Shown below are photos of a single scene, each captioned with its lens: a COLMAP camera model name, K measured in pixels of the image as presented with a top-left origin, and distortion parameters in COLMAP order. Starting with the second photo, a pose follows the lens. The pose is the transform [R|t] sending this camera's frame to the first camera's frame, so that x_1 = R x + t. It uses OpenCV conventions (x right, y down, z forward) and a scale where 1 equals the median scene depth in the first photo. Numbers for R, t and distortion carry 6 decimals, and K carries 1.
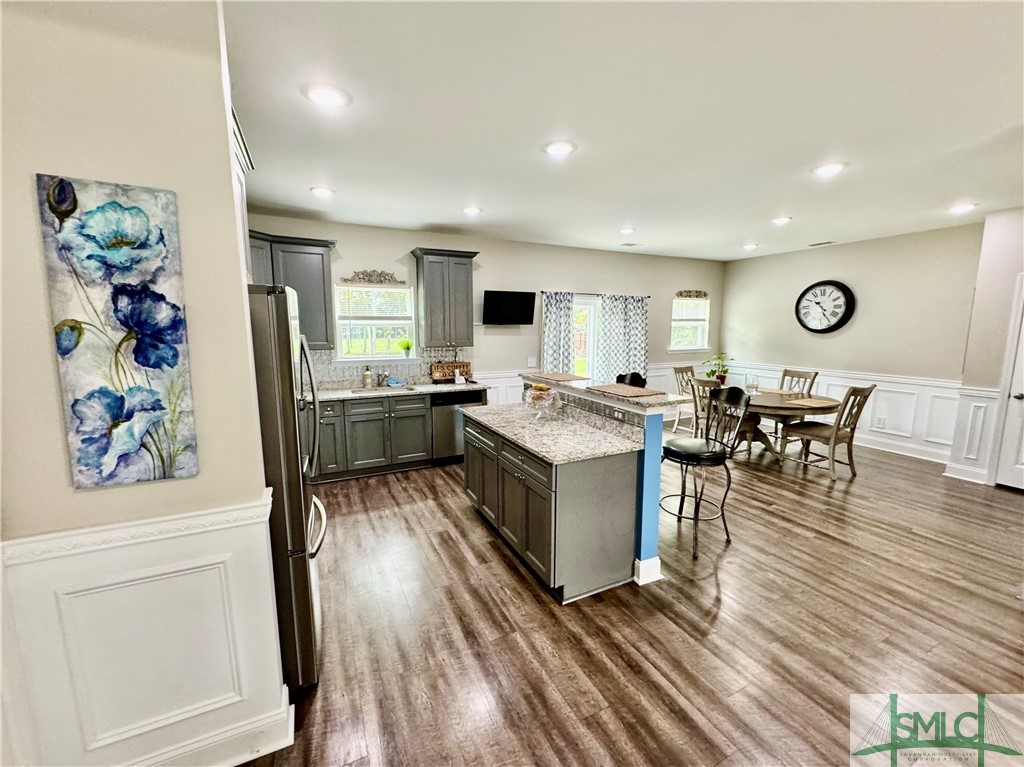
lens RADIAL K [[410.1, 0, 511.0], [0, 410.1, 383.4], [0, 0, 1]] dist [-0.002544, 0.000005]
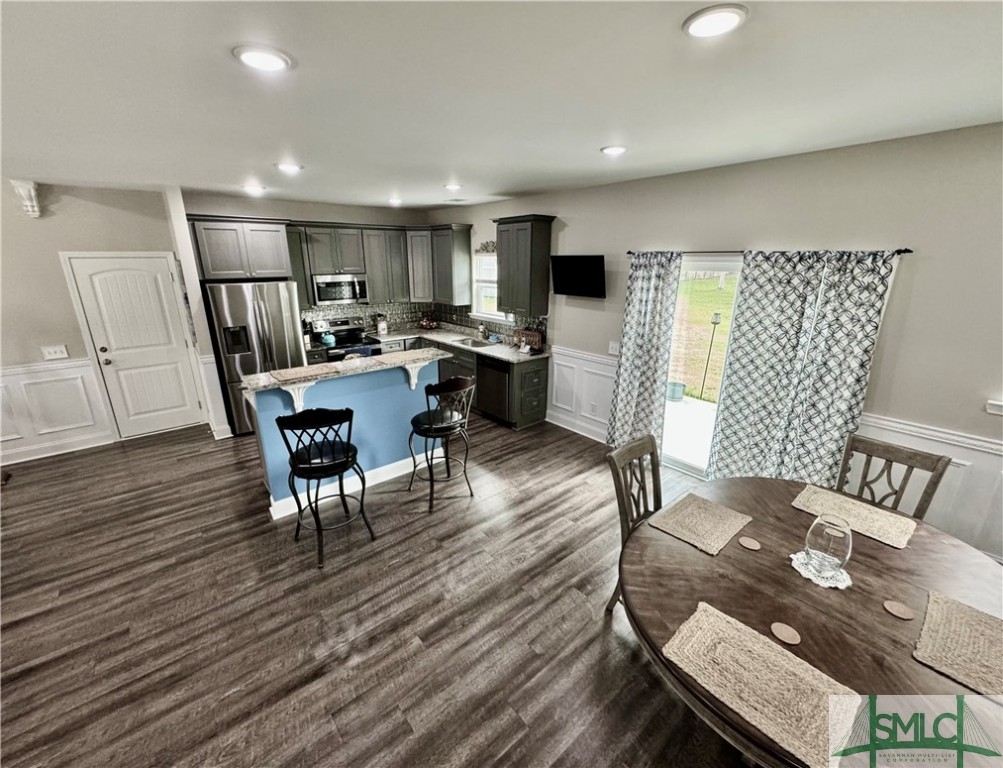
lens RADIAL K [[417.0, 0, 497.7], [0, 417.0, 380.9], [0, 0, 1]] dist [-0.015621, -0.000015]
pose [[0.234360, 0.273240, -0.932960, 0.938946], [-0.133134, 0.959667, 0.247619, -0.198067], [0.962990, 0.066177, 0.261286, 0.765626]]
